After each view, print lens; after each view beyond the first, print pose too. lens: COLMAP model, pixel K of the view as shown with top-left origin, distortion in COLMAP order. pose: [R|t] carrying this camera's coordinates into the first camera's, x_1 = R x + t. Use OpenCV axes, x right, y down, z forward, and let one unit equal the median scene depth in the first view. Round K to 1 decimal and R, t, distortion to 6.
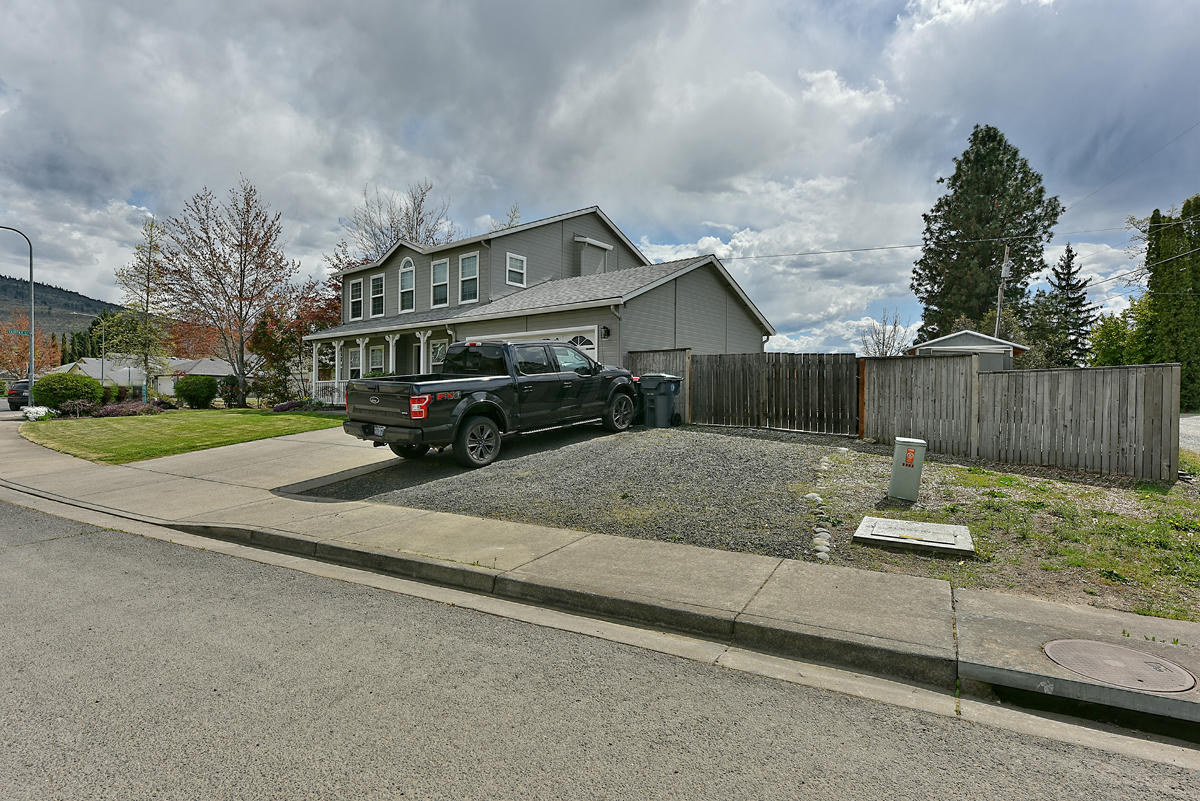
lens RADIAL K [[620.8, 0, 600.0], [0, 620.8, 400.5], [0, 0, 1]] dist [0.000398, 0.000333]
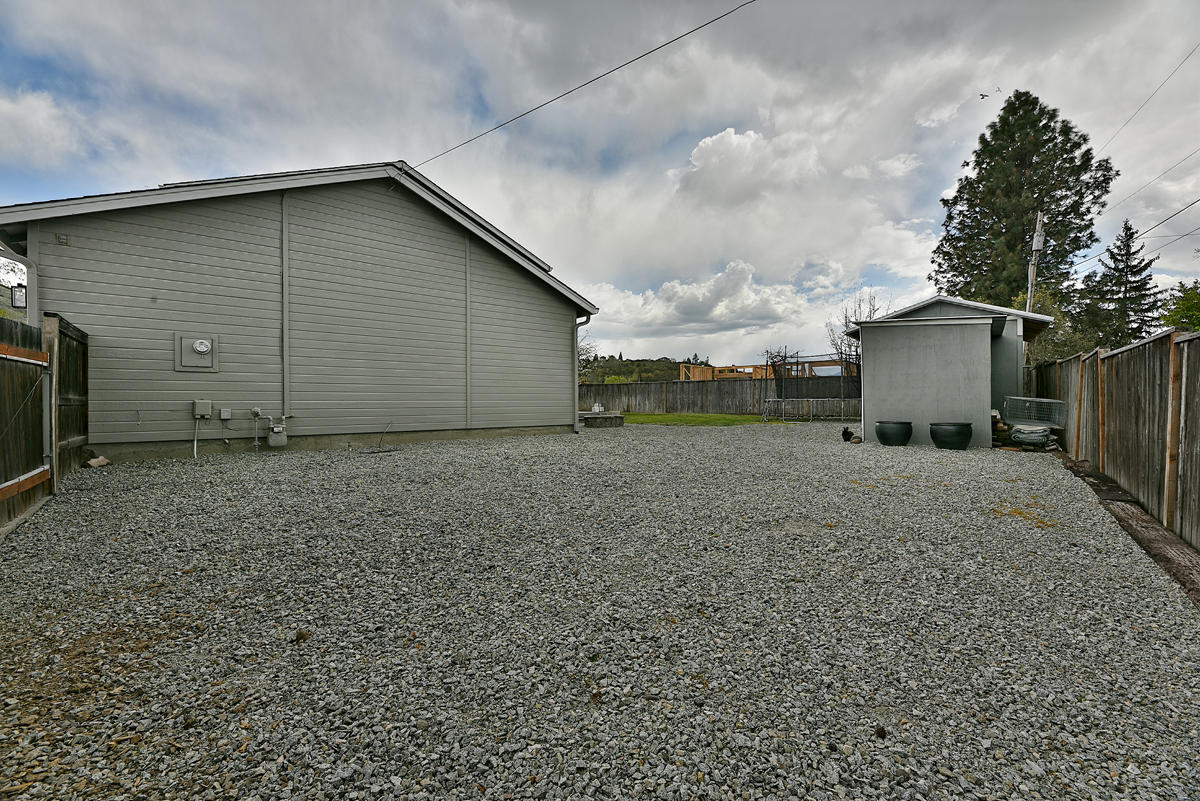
lens RADIAL K [[482.5, 0, 599.6], [0, 482.5, 402.1], [0, 0, 1]] dist [0.001854, -0.004123]
pose [[0.982606, -0.013546, -0.185208, 0.151146], [0.014085, 0.999900, 0.001593, -0.005793], [0.185167, -0.004174, 0.982698, 0.203381]]
